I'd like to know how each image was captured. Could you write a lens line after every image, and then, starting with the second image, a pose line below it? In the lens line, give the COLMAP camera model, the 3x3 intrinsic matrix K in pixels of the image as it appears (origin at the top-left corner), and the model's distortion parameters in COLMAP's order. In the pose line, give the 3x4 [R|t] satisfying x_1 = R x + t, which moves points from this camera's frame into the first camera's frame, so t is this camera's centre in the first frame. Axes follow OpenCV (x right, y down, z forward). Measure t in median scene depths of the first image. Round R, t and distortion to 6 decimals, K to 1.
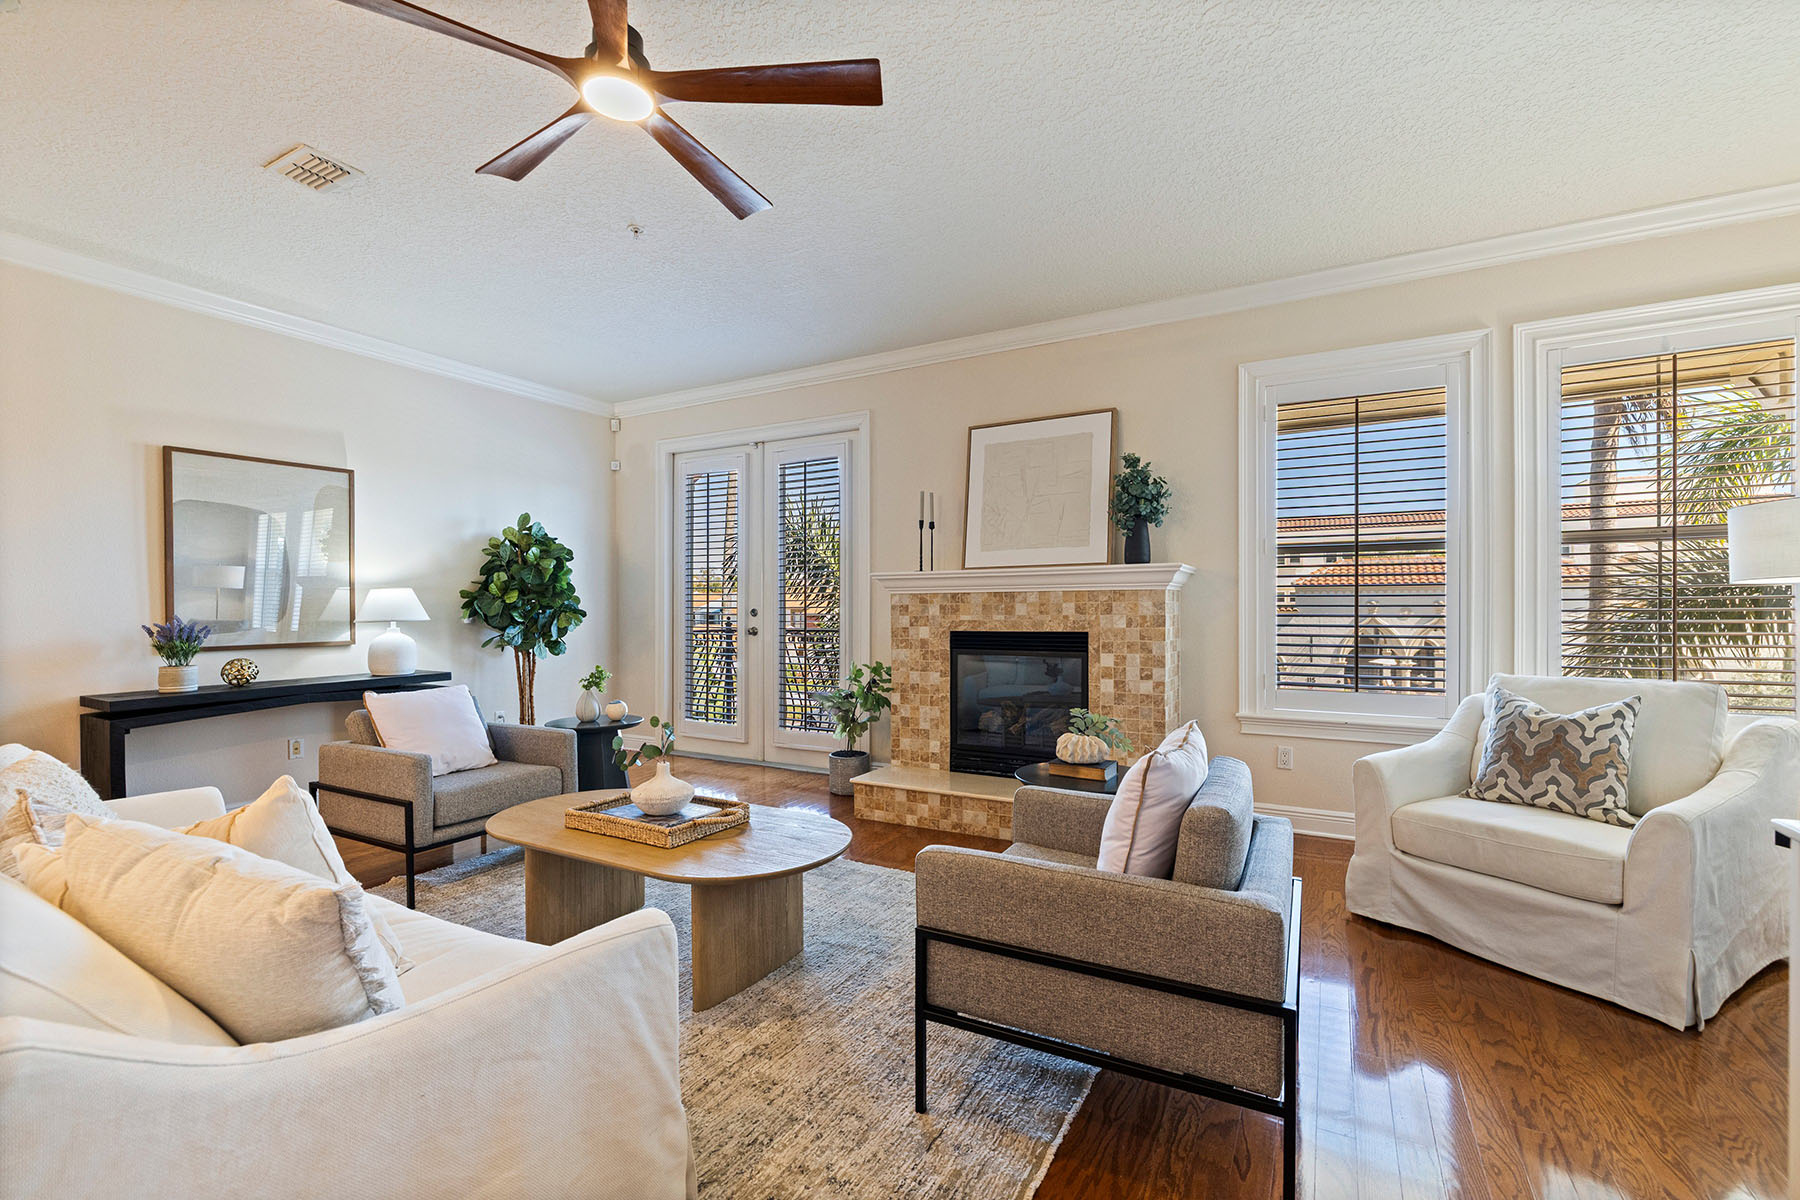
lens RADIAL K [[770.3, 0, 918.7], [0, 770.3, 613.8], [0, 0, 1]] dist [0.000103, 0.000072]
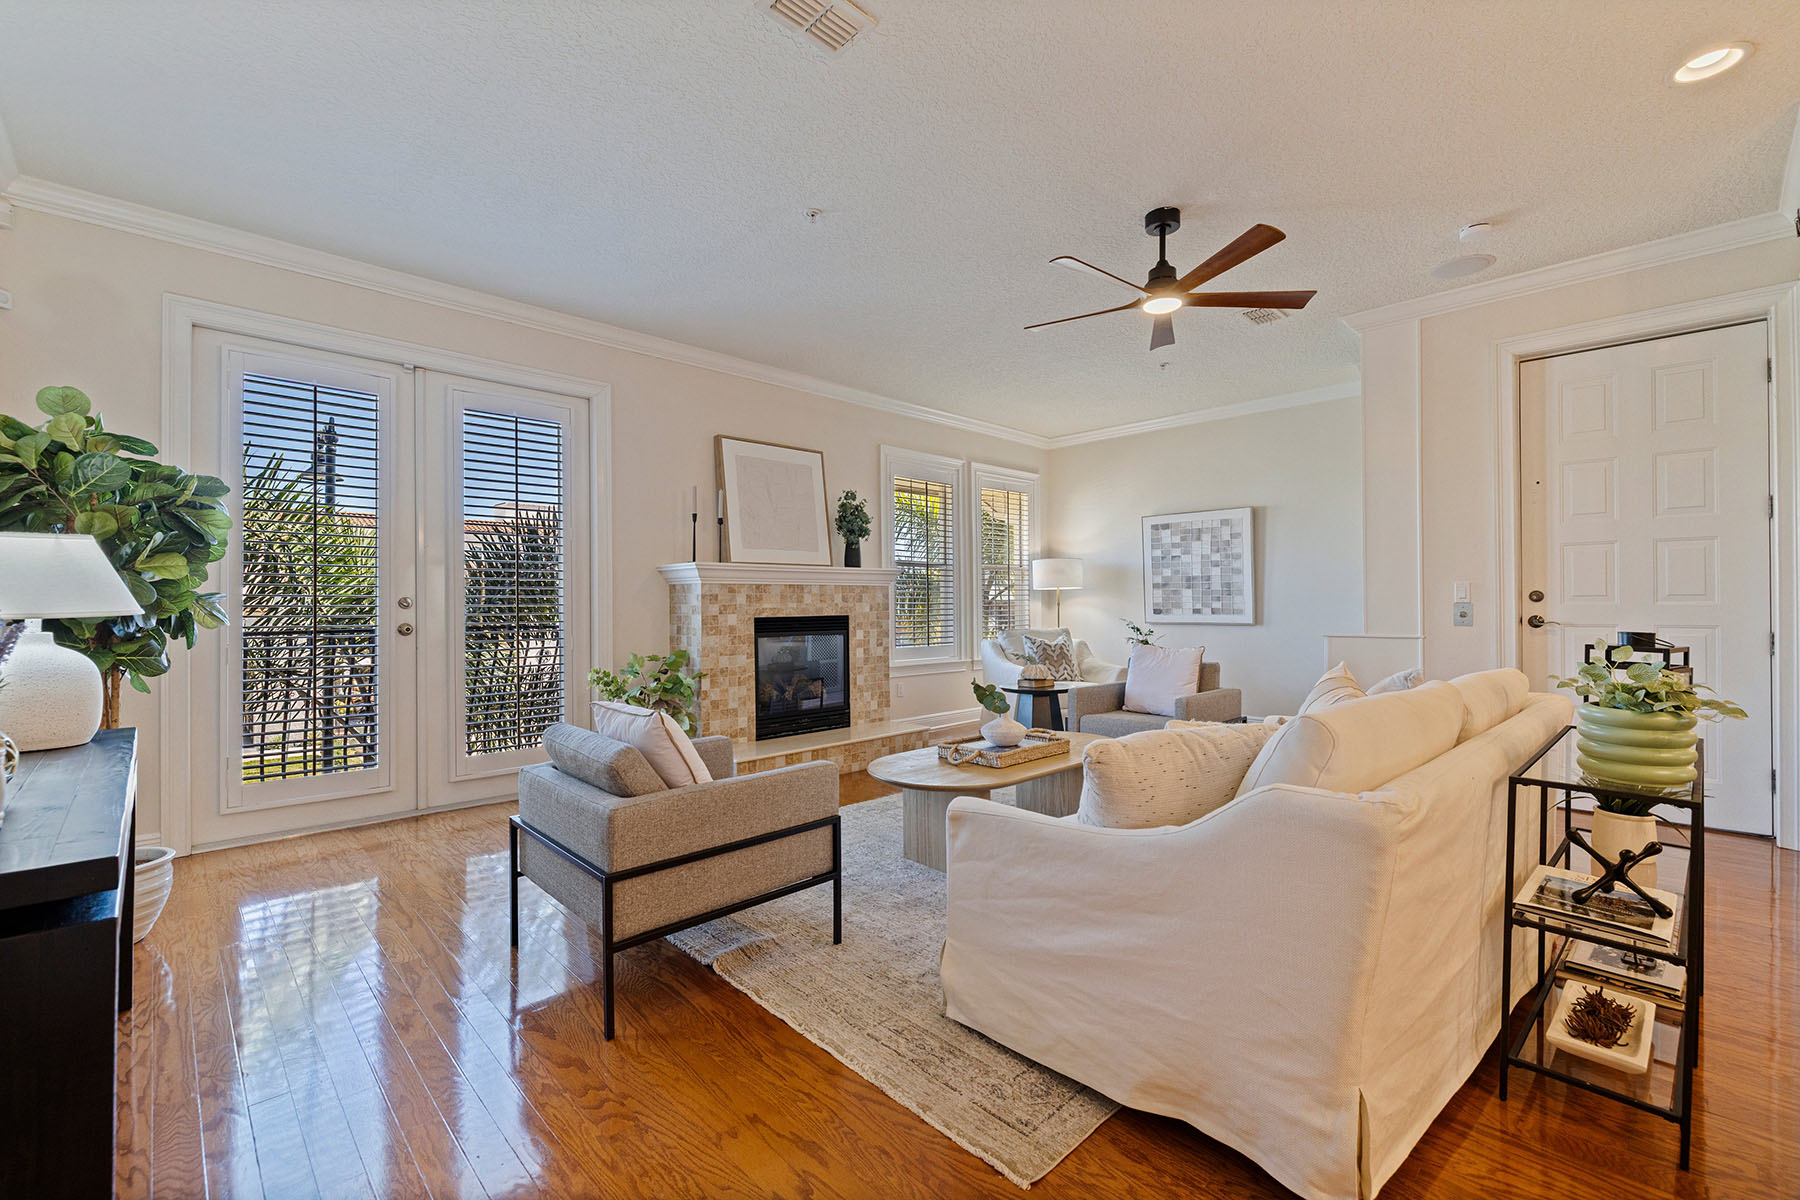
lens RADIAL K [[770.3, 0, 898.2], [0, 770.3, 600.7], [0, 0, 1]] dist [0.000103, 0.000072]
pose [[0.301579, 0.004852, 0.953429, -0.988639], [0.011971, 0.999889, -0.008875, 0.010031], [-0.953366, 0.014090, 0.301488, 0.457959]]
